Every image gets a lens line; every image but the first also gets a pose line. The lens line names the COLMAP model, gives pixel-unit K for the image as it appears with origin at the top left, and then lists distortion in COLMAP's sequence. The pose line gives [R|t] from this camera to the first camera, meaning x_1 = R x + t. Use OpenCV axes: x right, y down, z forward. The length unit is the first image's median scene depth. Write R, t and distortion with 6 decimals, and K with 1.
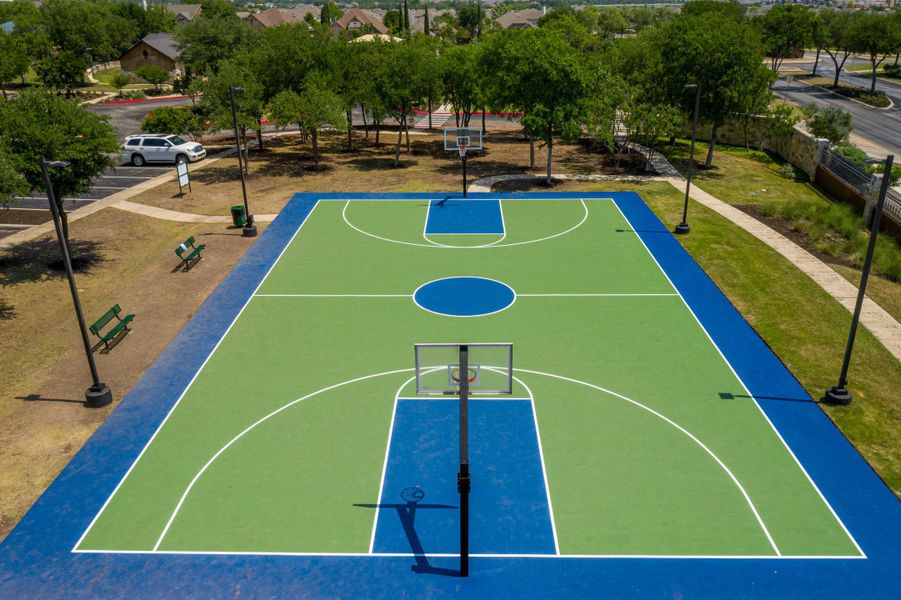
lens RADIAL K [[712.1, 0, 451.6], [0, 712.1, 300.5], [0, 0, 1]] dist [-0.002943, 0.001089]
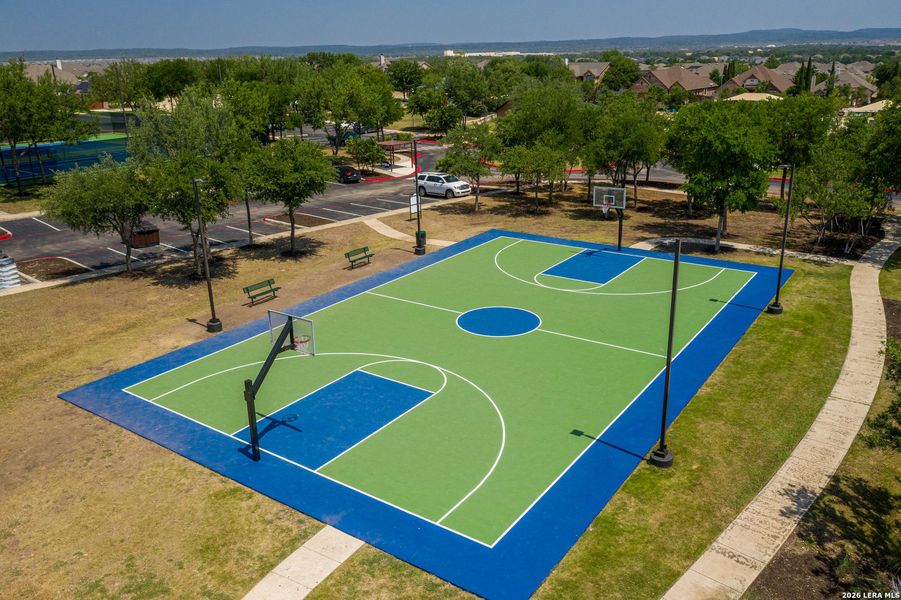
lens RADIAL K [[712.1, 0, 451.2], [0, 712.1, 298.6], [0, 0, 1]] dist [-0.002943, 0.001089]
pose [[0.828936, 0.172550, -0.532063, 0.484910], [-0.207613, 0.978191, -0.006223, -0.016642], [0.519385, 0.115622, 0.846682, -0.057399]]
